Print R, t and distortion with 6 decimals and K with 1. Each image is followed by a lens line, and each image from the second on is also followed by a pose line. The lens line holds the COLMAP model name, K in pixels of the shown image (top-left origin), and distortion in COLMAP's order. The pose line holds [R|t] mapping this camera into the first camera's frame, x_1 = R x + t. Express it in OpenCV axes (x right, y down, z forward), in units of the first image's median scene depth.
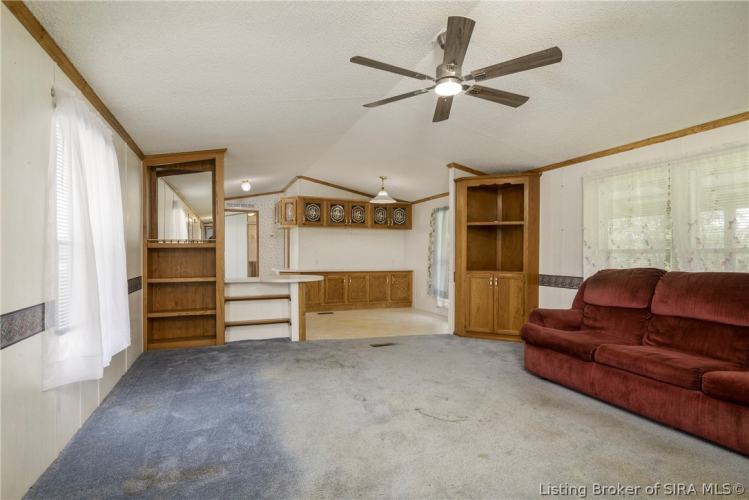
lens RADIAL K [[382.5, 0, 372.9], [0, 382.5, 253.9], [0, 0, 1]] dist [0.000785, 0.000371]
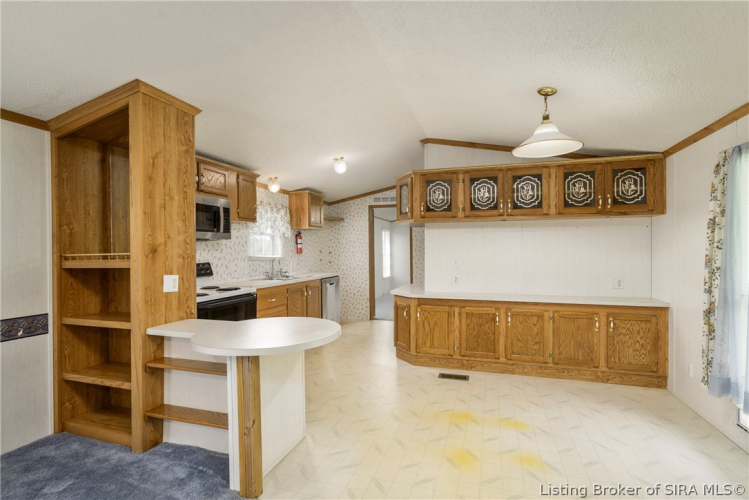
lens RADIAL K [[364.5, 0, 374.8], [0, 364.5, 251.6], [0, 0, 1]] dist [-0.002458, 0.002078]
pose [[0.776827, -0.005531, -0.629690, 0.115249], [0.006103, 0.999981, -0.001256, -0.023578], [0.629685, -0.002867, 0.776845, 0.507329]]
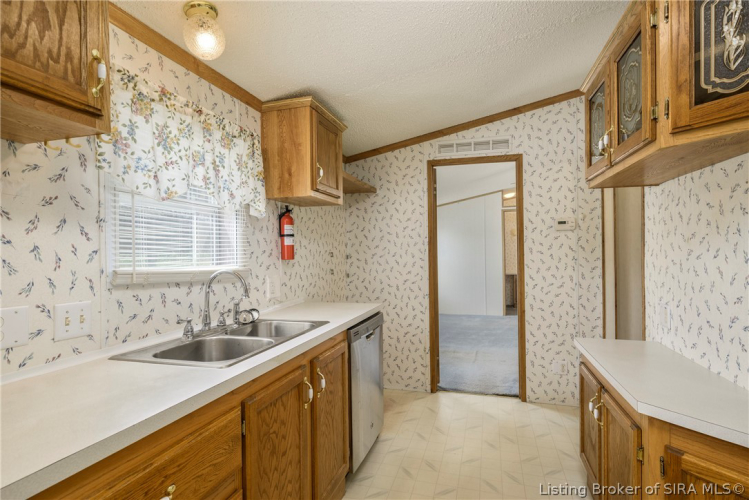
lens RADIAL K [[382.5, 0, 371.0], [0, 382.5, 249.1], [0, 0, 1]] dist [0.000785, 0.000371]
pose [[0.787119, -0.019431, -0.616495, -0.240179], [0.012211, 0.999799, -0.015922, -0.024182], [0.616680, 0.005004, 0.787198, 0.794954]]
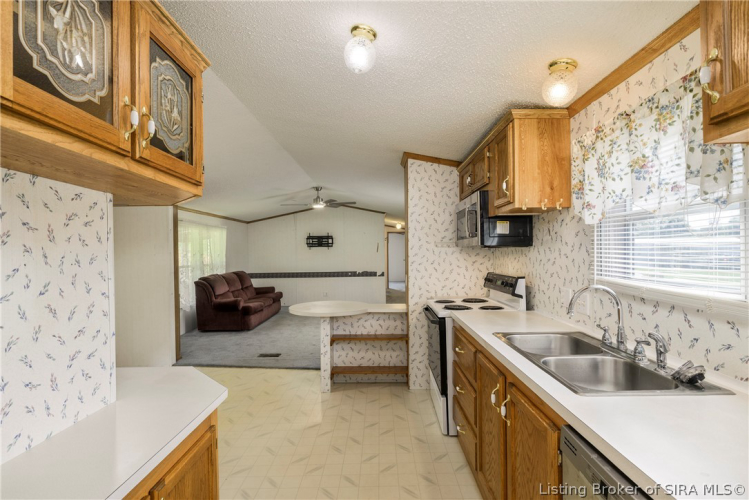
lens RADIAL K [[364.5, 0, 375.2], [0, 364.5, 250.3], [0, 0, 1]] dist [-0.002458, 0.002078]
pose [[-0.927316, 0.009010, 0.374171, -0.395905], [0.008962, 0.999958, -0.001867, -0.036550], [-0.374172, 0.001622, -0.927358, 1.129720]]
